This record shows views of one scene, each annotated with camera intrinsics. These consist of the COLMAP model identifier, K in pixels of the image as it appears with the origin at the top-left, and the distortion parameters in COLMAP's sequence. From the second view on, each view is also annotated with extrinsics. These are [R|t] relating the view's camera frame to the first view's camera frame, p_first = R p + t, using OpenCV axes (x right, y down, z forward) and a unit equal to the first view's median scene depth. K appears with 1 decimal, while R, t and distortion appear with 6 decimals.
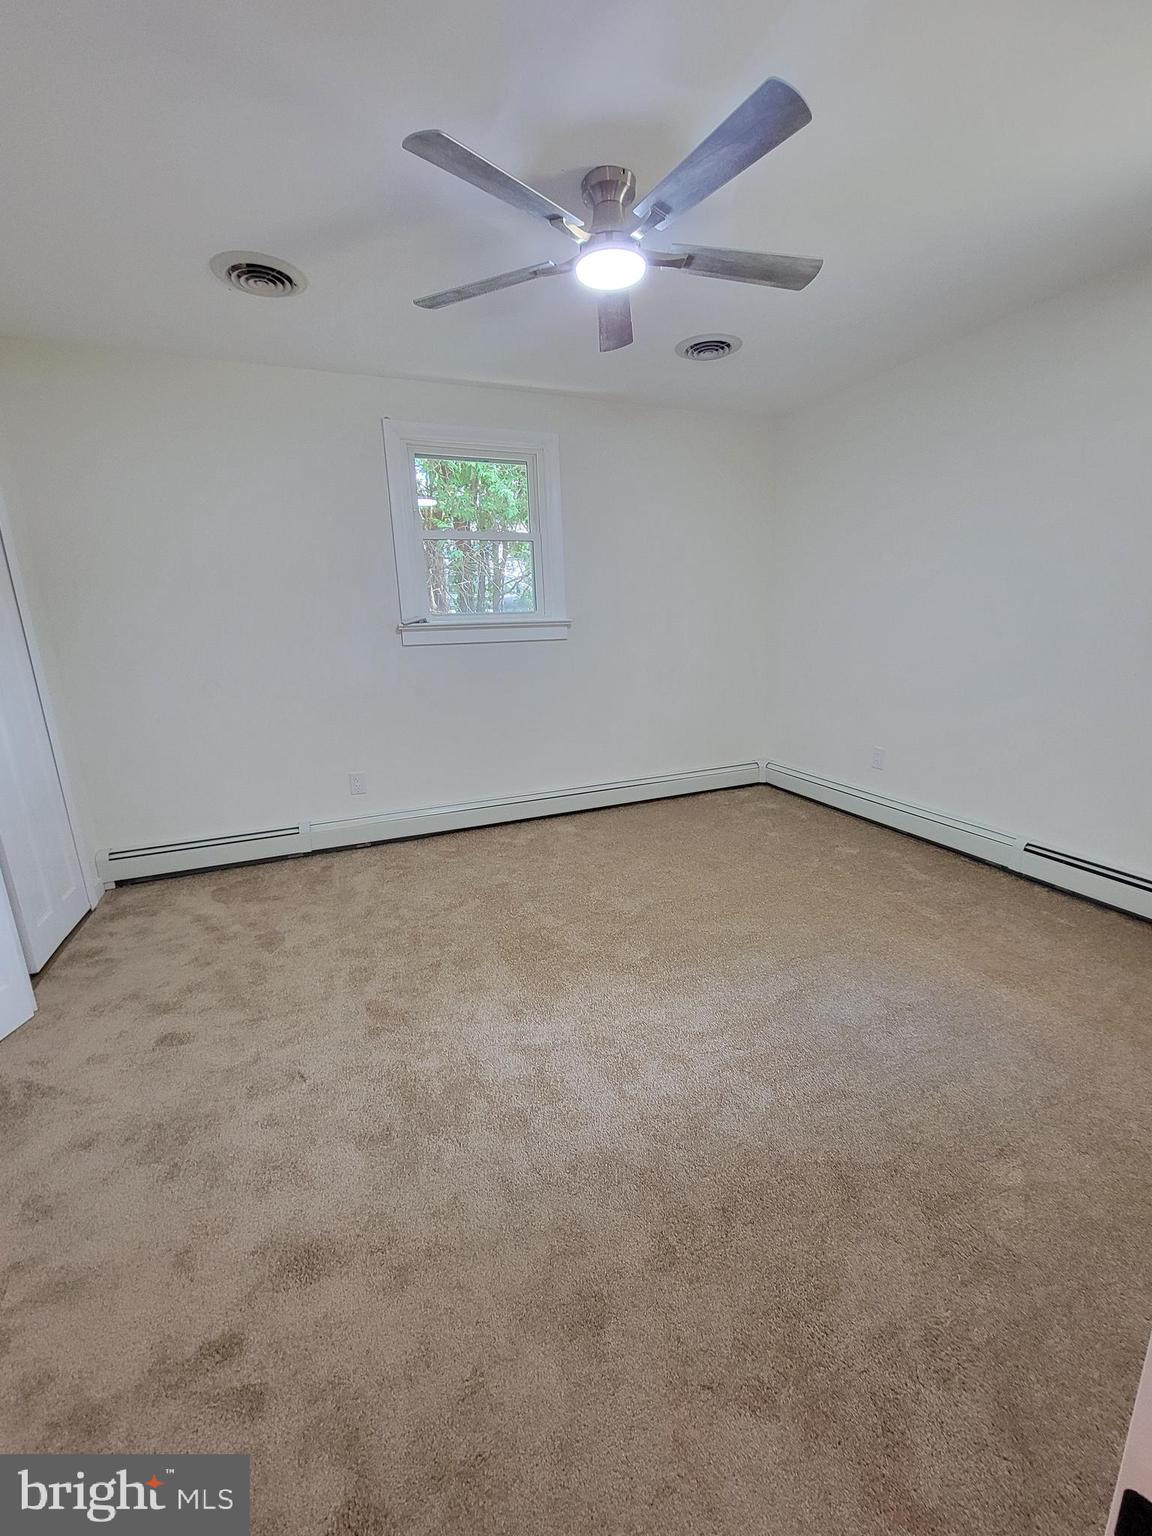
lens RADIAL K [[629.2, 0, 588.8], [0, 629.2, 774.5], [0, 0, 1]] dist [-0.006058, 0.002367]
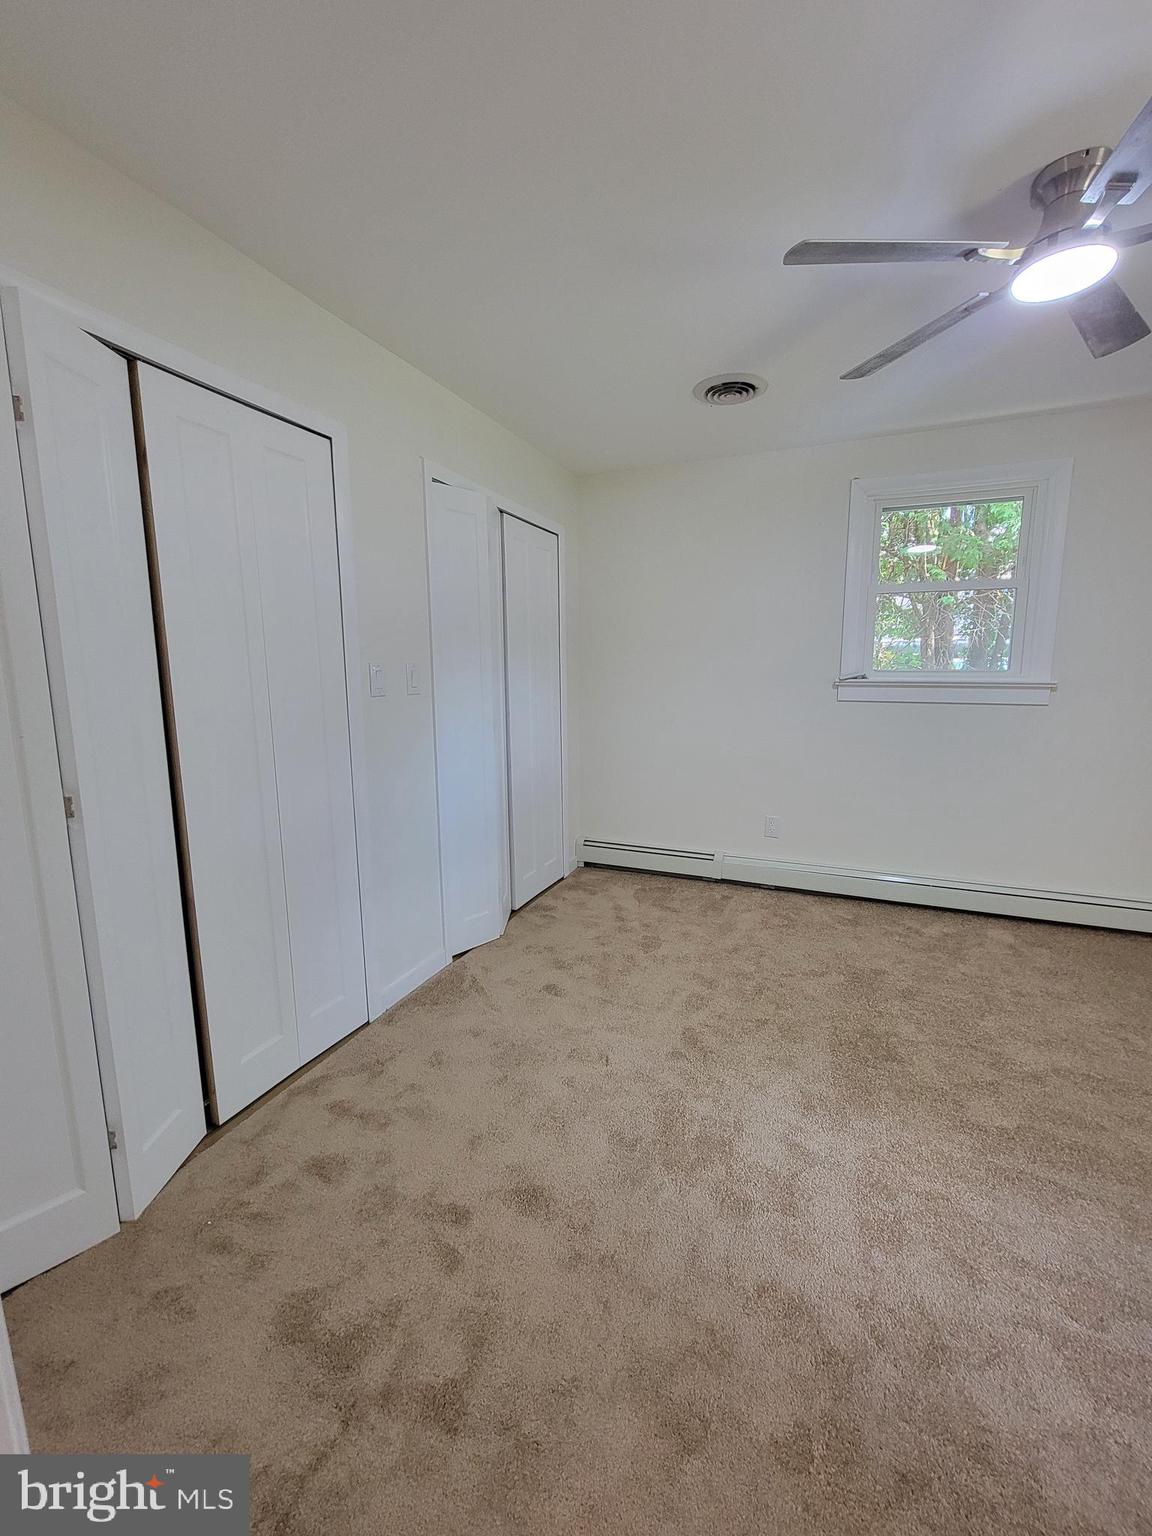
lens RADIAL K [[629.2, 0, 590.7], [0, 629.2, 773.8], [0, 0, 1]] dist [-0.006058, 0.002367]
pose [[0.695190, 0.146254, -0.703790, 0.236378], [-0.189267, 0.981777, 0.017069, -0.054763], [0.693462, 0.121338, 0.710203, 0.062931]]
